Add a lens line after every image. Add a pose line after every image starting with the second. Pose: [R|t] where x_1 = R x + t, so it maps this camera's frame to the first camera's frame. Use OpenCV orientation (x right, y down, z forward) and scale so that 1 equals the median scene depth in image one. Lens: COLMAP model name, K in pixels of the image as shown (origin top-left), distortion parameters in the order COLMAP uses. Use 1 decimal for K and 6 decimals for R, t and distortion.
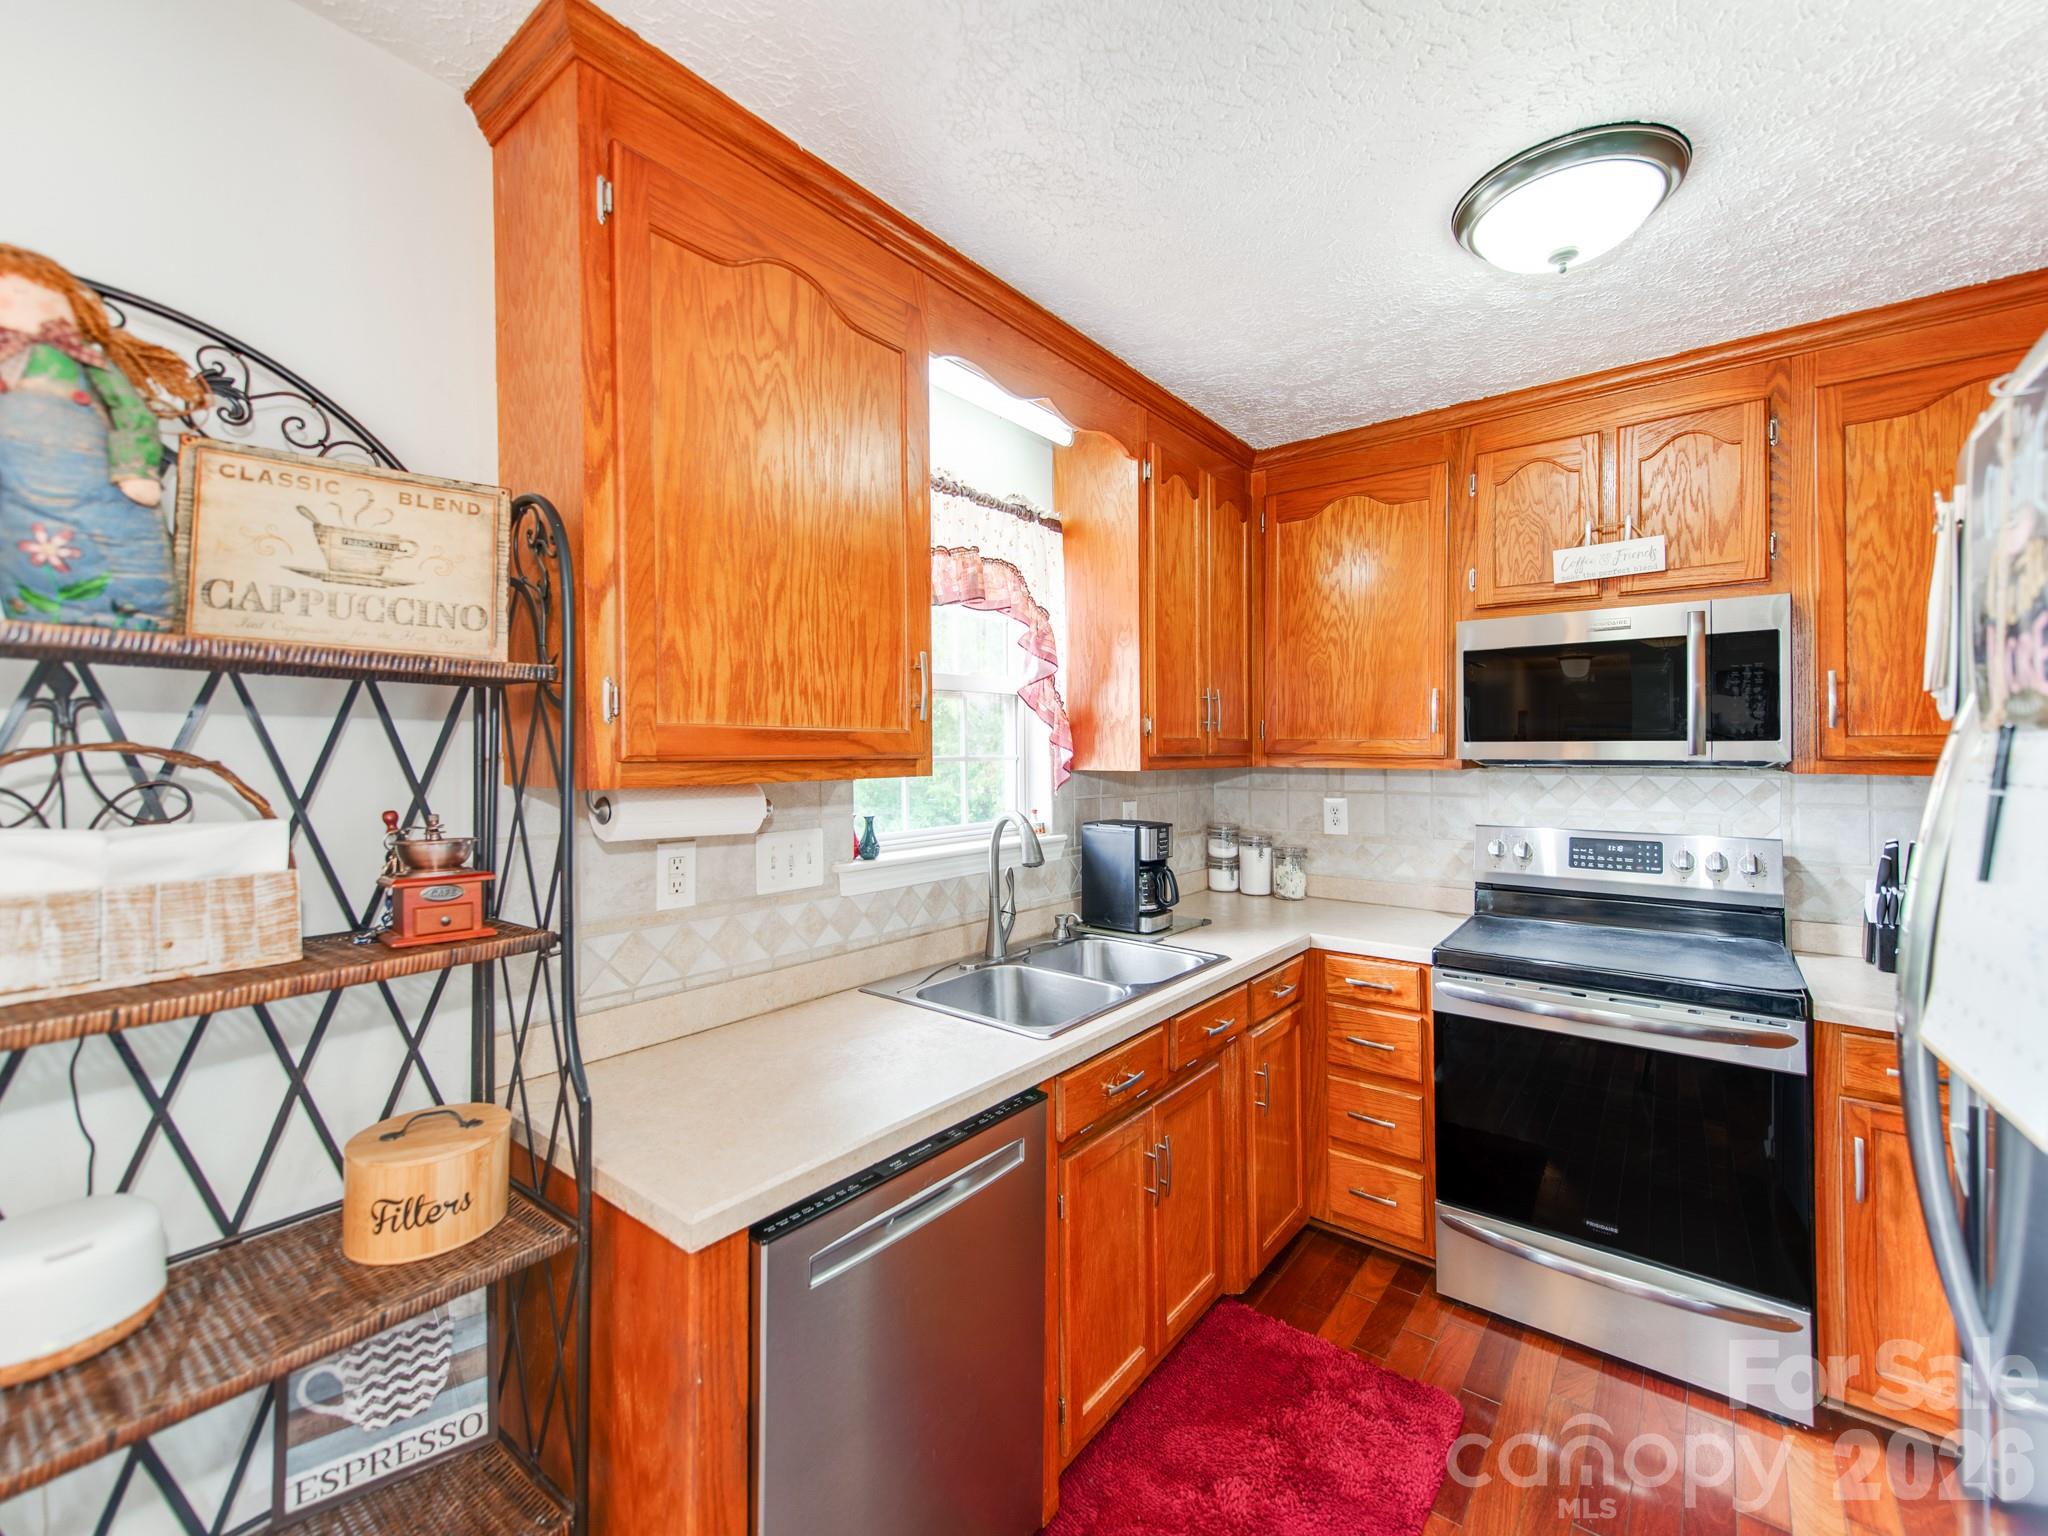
lens RADIAL K [[841.0, 0, 1020.4], [0, 841.0, 745.6], [0, 0, 1]] dist [0.015441, -0.000082]
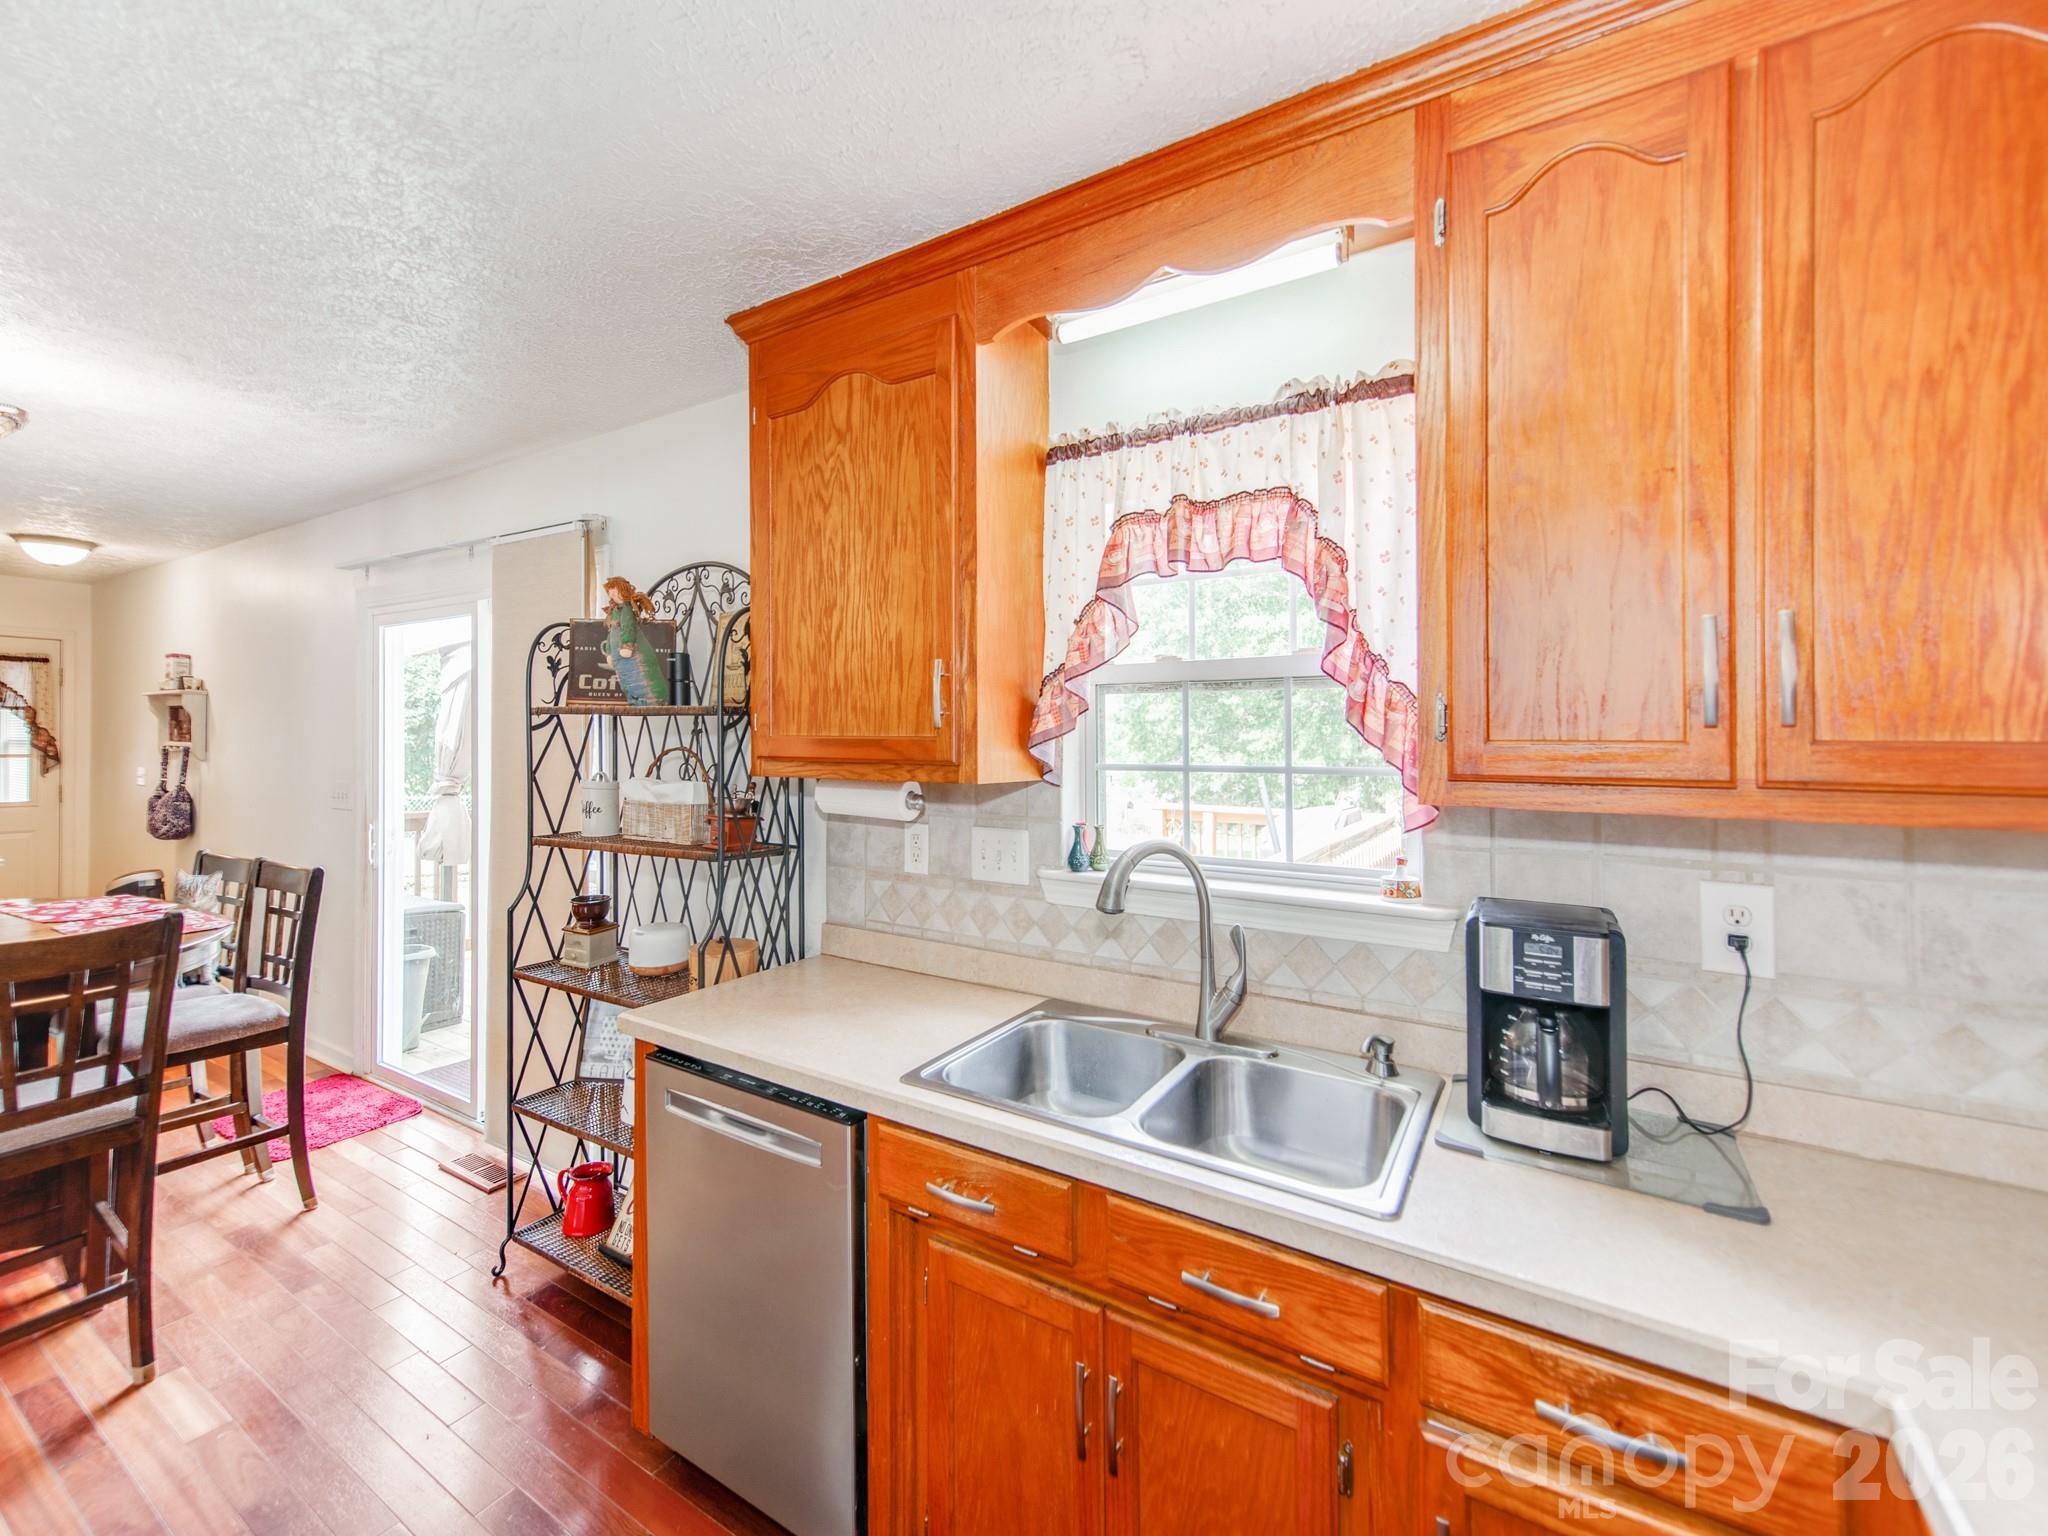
lens RADIAL K [[886.0, 0, 1030.3], [0, 886.0, 742.0], [0, 0, 1]] dist [0.017253, -0.000204]
pose [[0.104700, 0.002210, -0.994501, 0.681863], [-0.002075, 0.999996, 0.002004, -0.010168], [0.994502, 0.001853, 0.104704, 0.715607]]
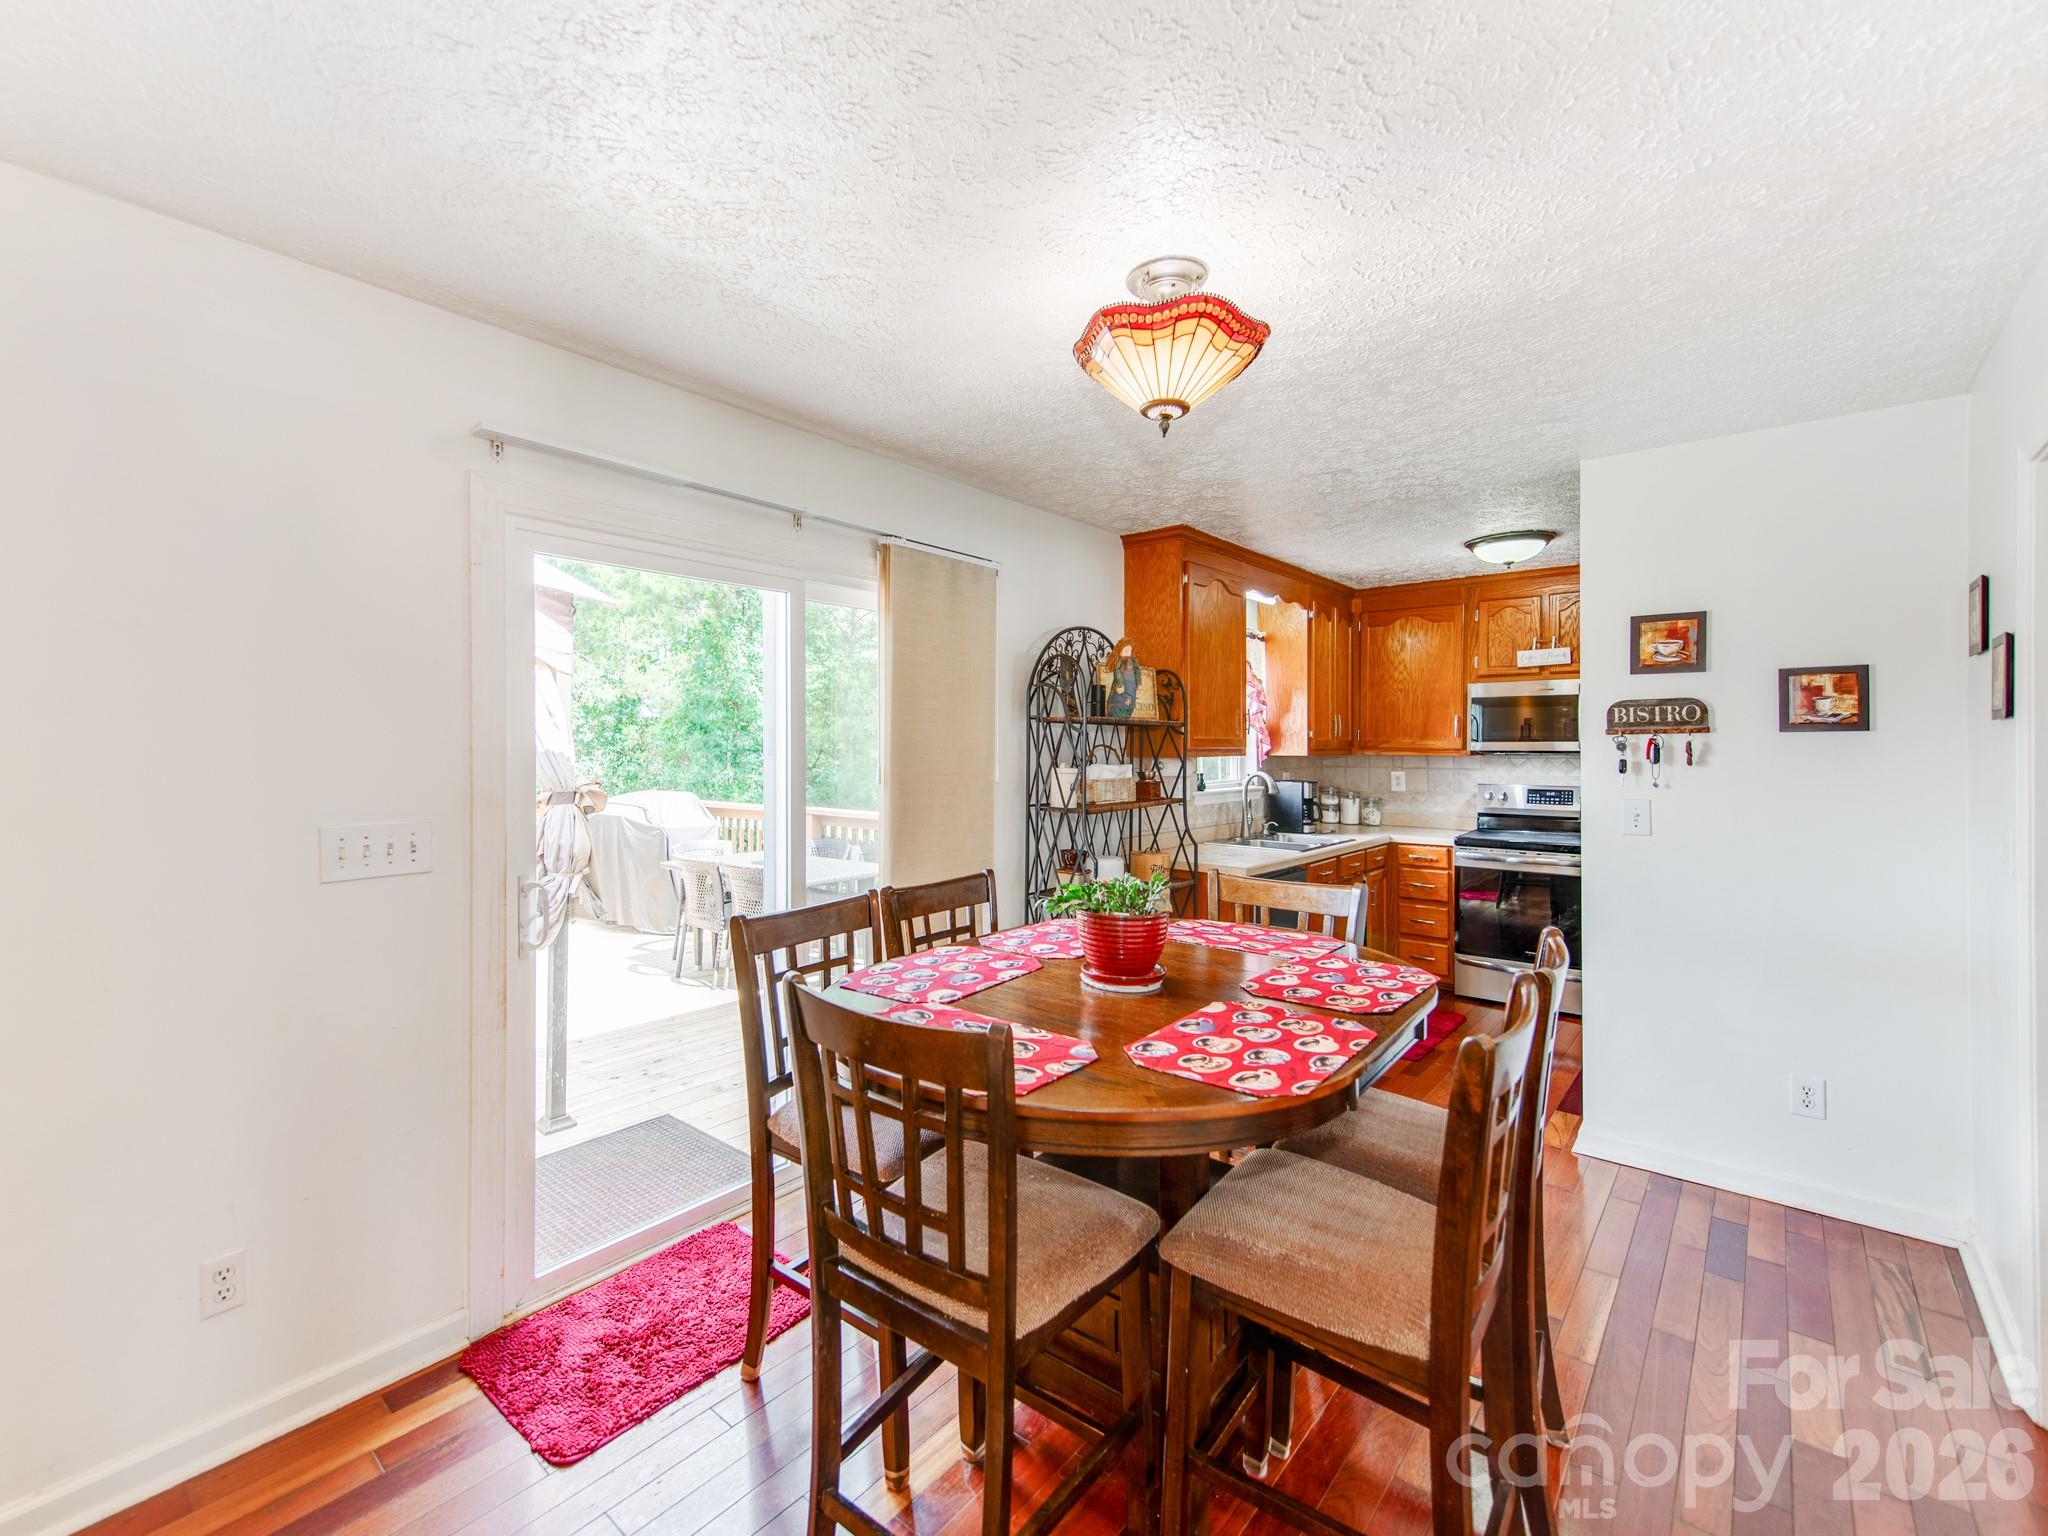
lens RADIAL K [[810.6, 0, 910.1], [0, 810.6, 744.9], [0, 0, 1]] dist [0.000564, 0.000024]
pose [[0.990981, 0.002113, -0.133987, -0.591424], [-0.001035, 0.999967, 0.008116, -0.012689], [0.134000, -0.007904, 0.990950, -1.193549]]
